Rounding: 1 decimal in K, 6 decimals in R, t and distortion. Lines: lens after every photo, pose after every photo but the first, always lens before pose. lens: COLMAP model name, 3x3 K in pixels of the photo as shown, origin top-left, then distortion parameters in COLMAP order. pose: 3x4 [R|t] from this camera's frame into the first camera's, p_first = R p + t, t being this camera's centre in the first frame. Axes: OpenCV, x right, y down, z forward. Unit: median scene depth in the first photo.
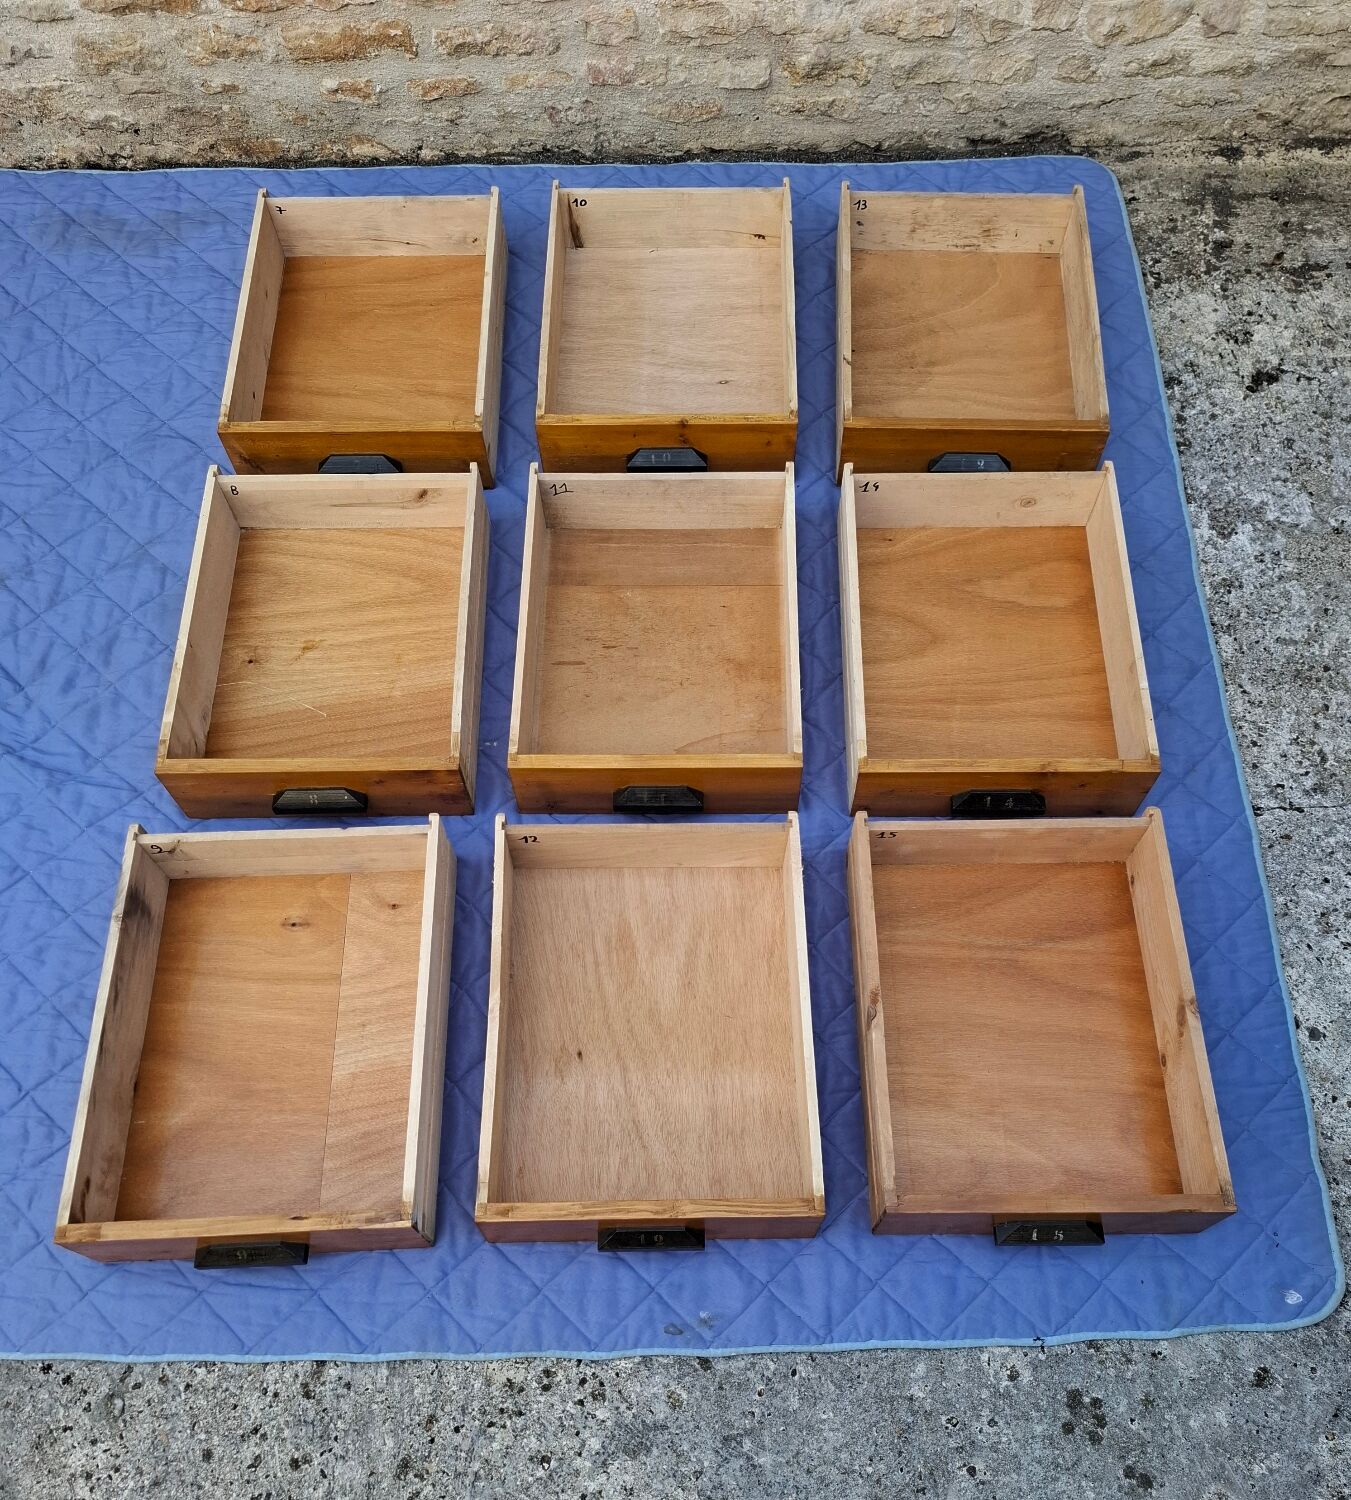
lens RADIAL K [[1301.2, 0, 684.4], [0, 1301.2, 910.1], [0, 0, 1]] dist [0.036321, -0.032968]
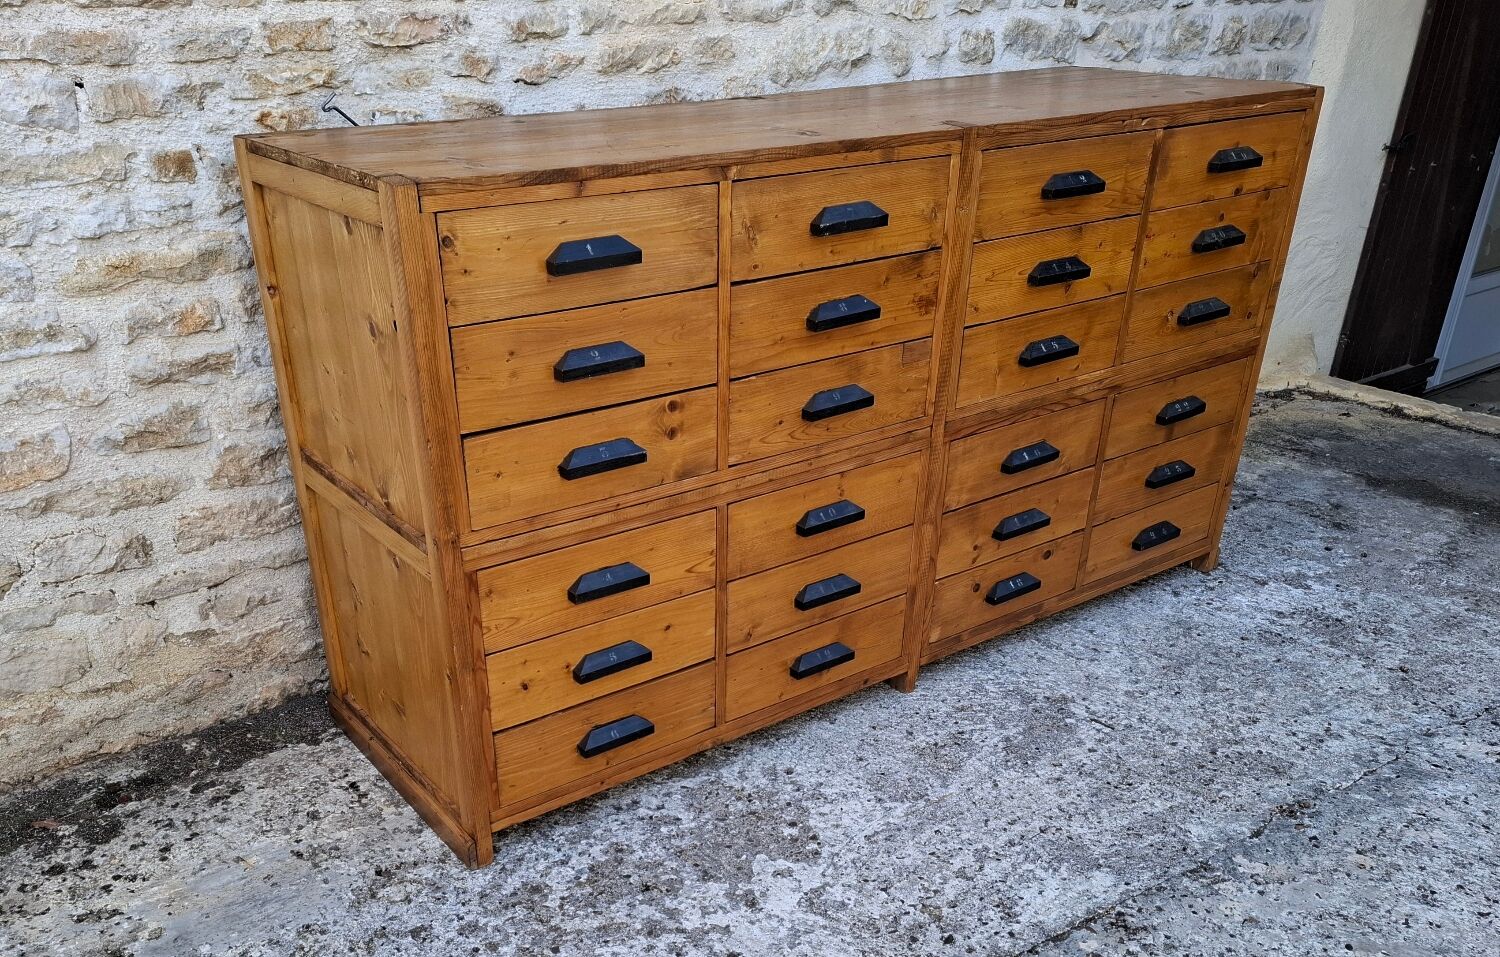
lens RADIAL K [[1238.6, 0, 669.9], [0, 1238.6, 686.3], [0, 0, 1]] dist [0.100635, -0.126874]
pose [[0.810074, -0.293327, 0.507680, -0.786864], [0.538301, 0.715274, -0.445663, 0.012624], [-0.232405, 0.634305, 0.737323, 0.246244]]
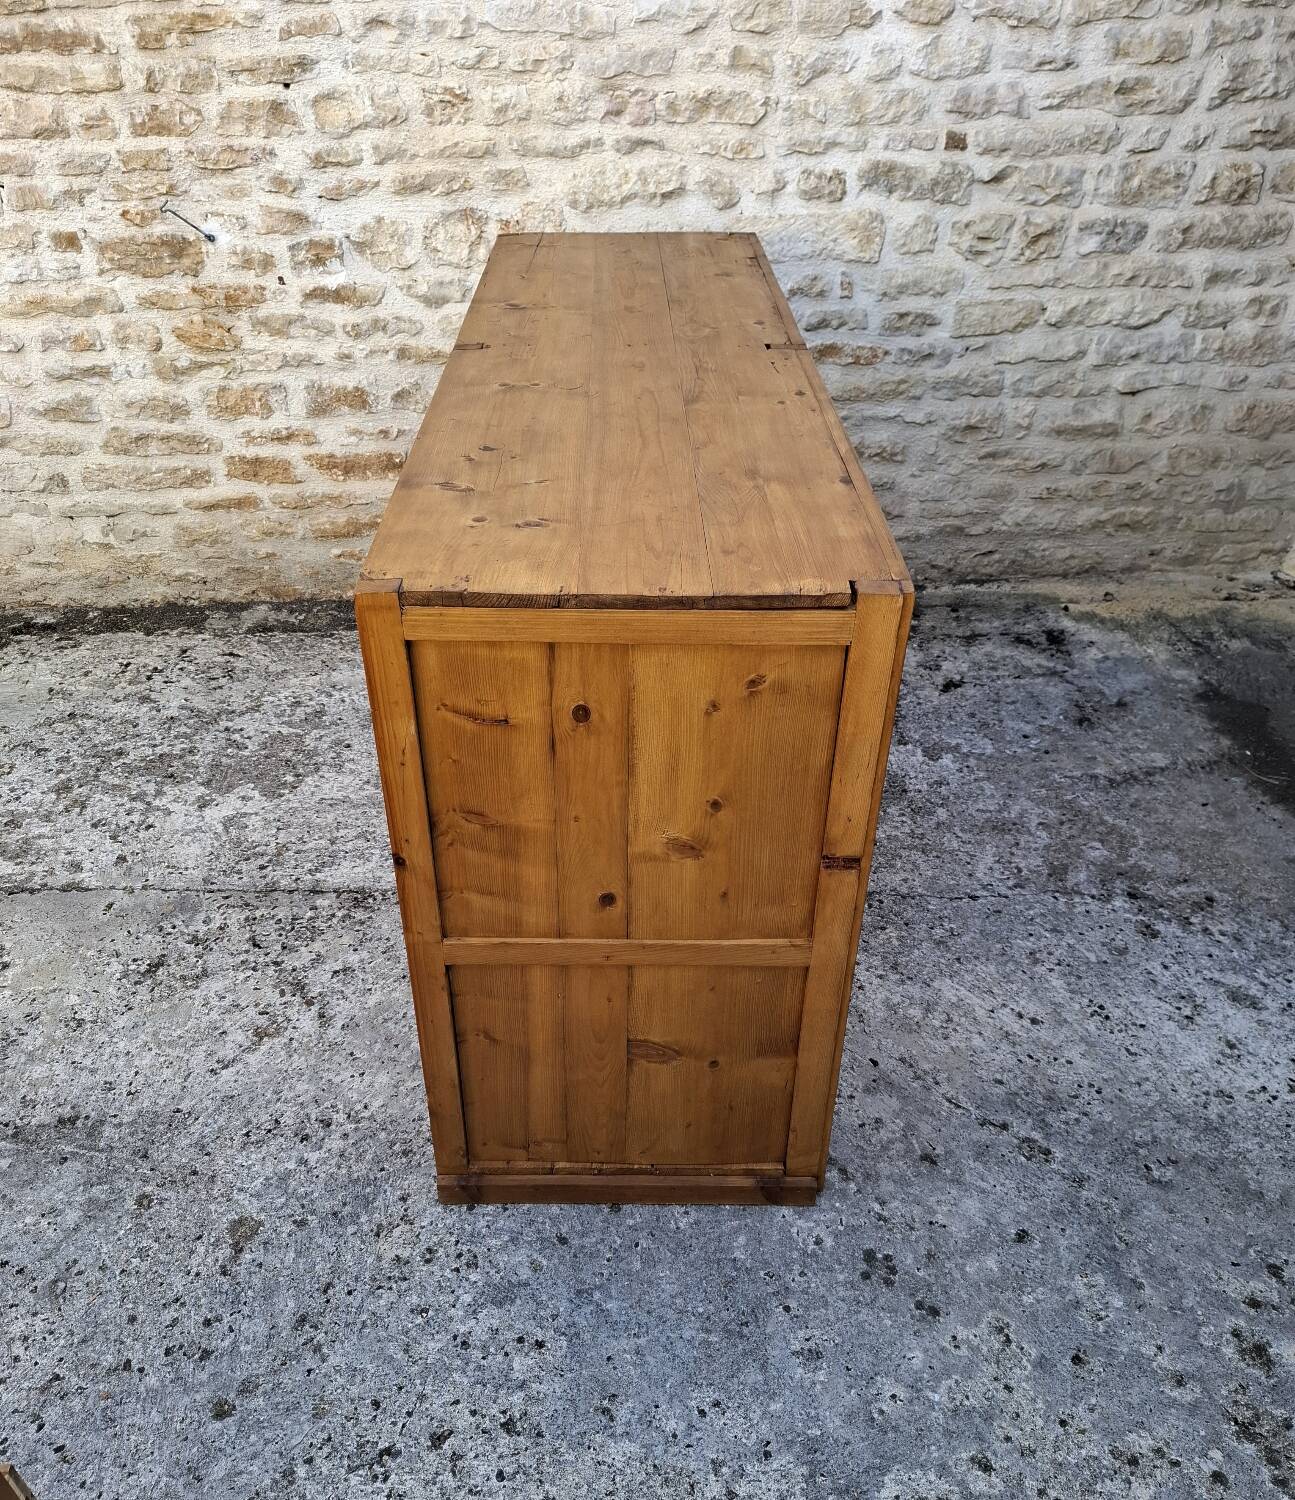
lens RADIAL K [[1199.6, 0, 641.8], [0, 1199.6, 842.2], [0, 0, 1]] dist [0.067258, -0.074435]
pose [[0.999268, -0.023087, 0.030510, 0.045543], [0.034901, 0.876770, -0.479643, 0.404195], [-0.015677, 0.480356, 0.876933, -0.110070]]
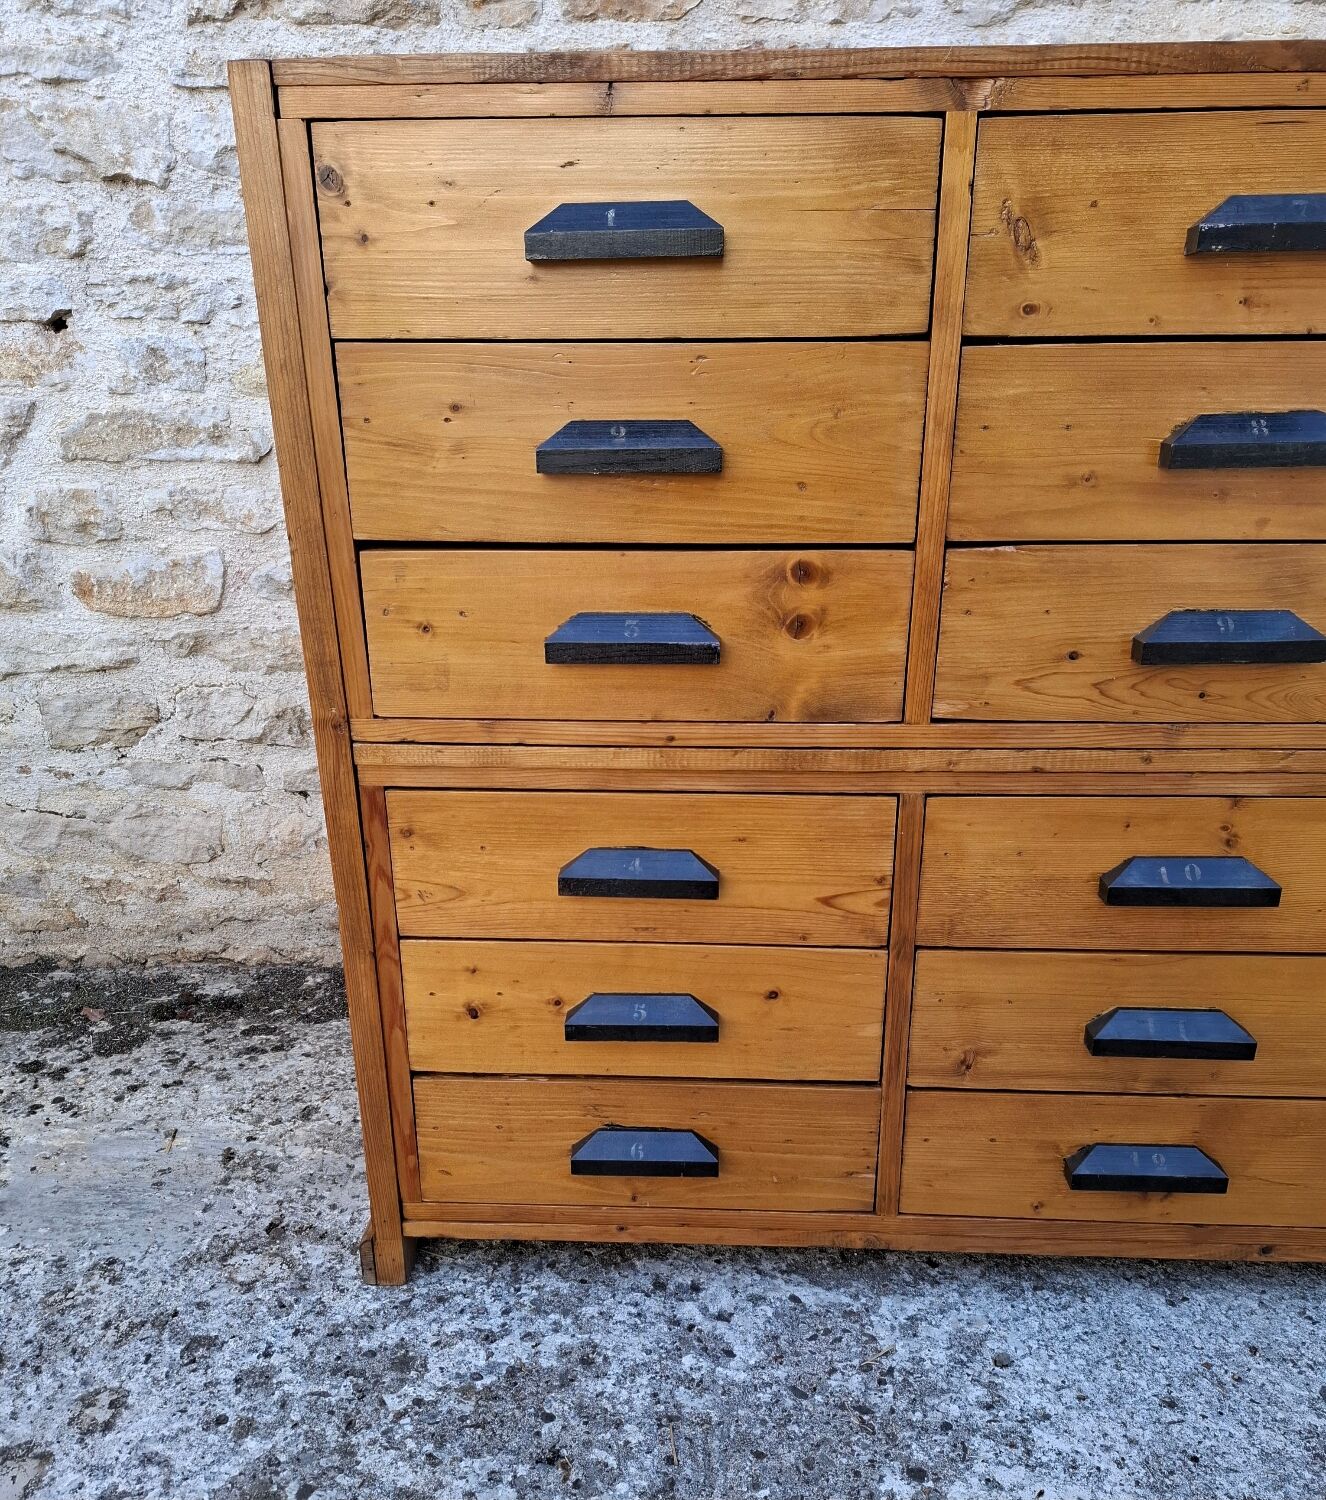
lens RADIAL K [[1232.4, 0, 656.4], [0, 1232.4, 864.8], [0, 0, 1]] dist [0.052041, -0.042929]
pose [[0.999580, 0.008231, -0.027796, -0.356965], [-0.025355, 0.713056, -0.700648, -0.116861], [0.014053, 0.701059, 0.712965, 0.500487]]
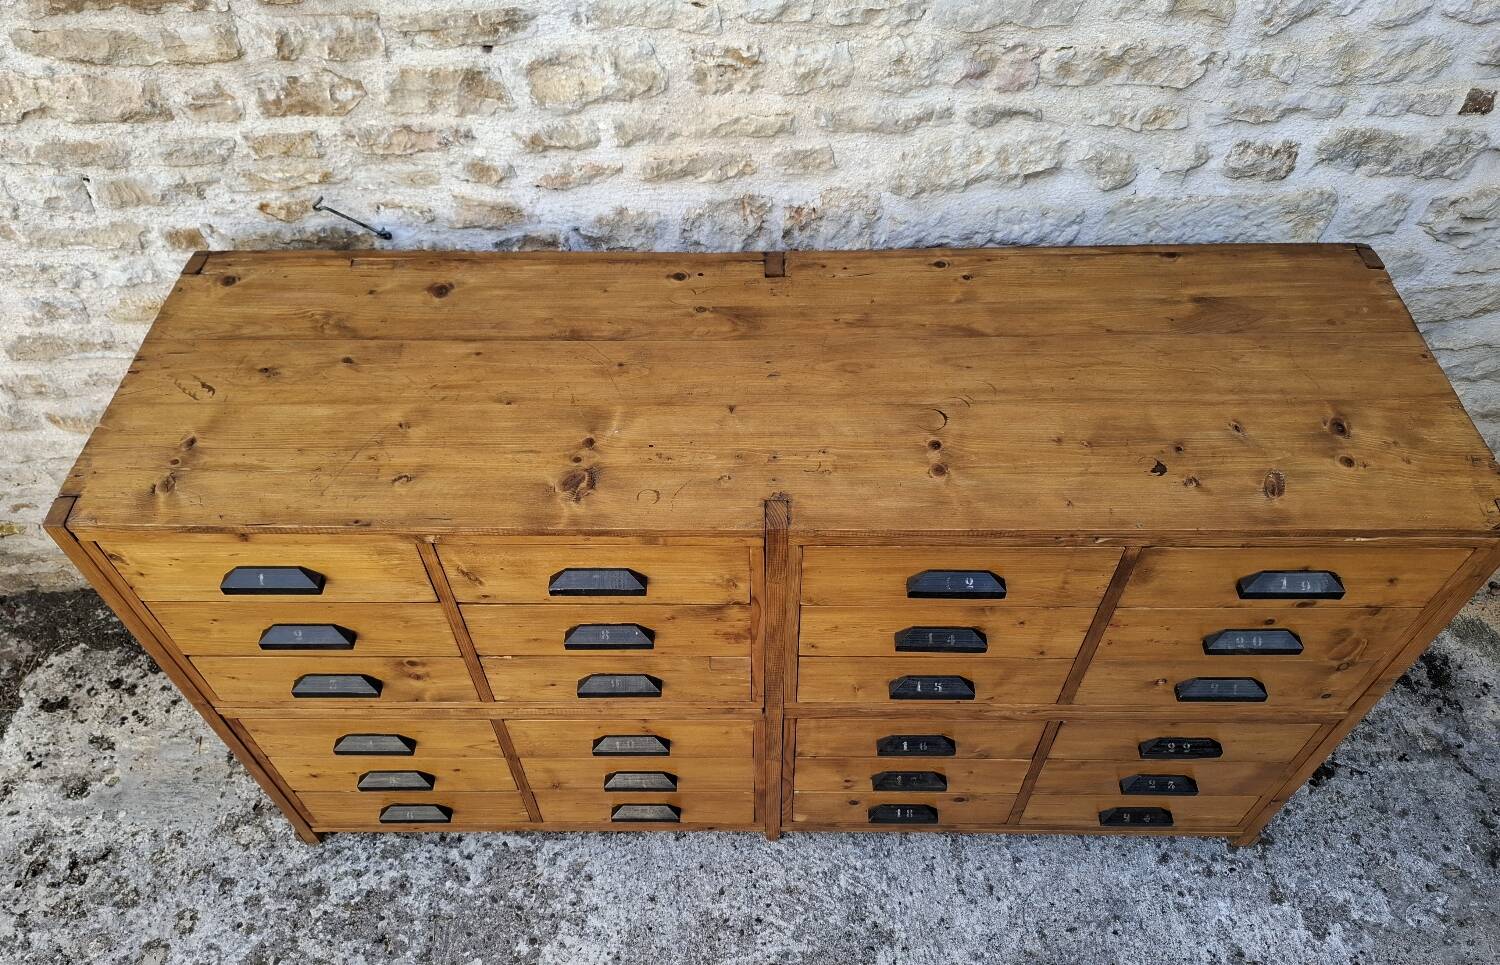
lens RADIAL K [[1041.3, 0, 738.5], [0, 1041.3, 564.7], [0, 0, 1]] dist [0.056096, -0.058908]
pose [[0.999958, -0.008881, -0.002274, -0.092901], [0.008045, 0.968983, -0.246995, -0.364743], [0.004397, 0.246966, 0.969014, 0.013493]]
